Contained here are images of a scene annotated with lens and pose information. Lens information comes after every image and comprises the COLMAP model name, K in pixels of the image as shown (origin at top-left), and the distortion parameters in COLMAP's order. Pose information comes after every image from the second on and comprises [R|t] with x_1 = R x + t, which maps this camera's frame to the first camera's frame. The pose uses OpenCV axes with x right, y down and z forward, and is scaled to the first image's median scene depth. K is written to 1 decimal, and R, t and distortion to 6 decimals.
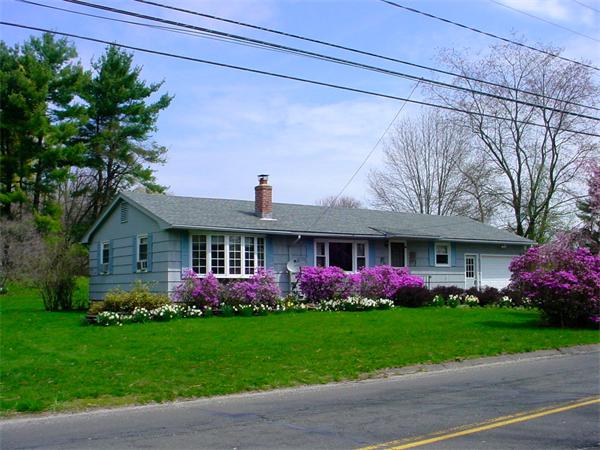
lens RADIAL K [[826.6, 0, 300.0], [0, 826.6, 225.0], [0, 0, 1]] dist [-0.245528, 0.454403]
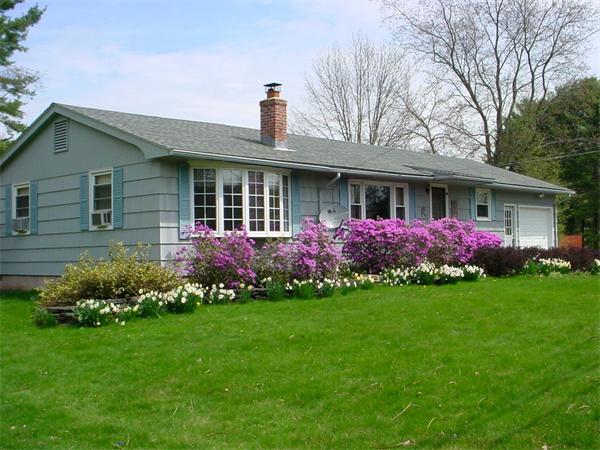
lens RADIAL K [[826.6, 0, 300.0], [0, 826.6, 225.0], [0, 0, 1]] dist [-0.245528, 0.454403]
pose [[0.972746, -0.005568, 0.231805, -0.191434], [-0.005035, 0.998969, 0.045127, 0.025558], [-0.231817, -0.045065, 0.971715, 0.365923]]
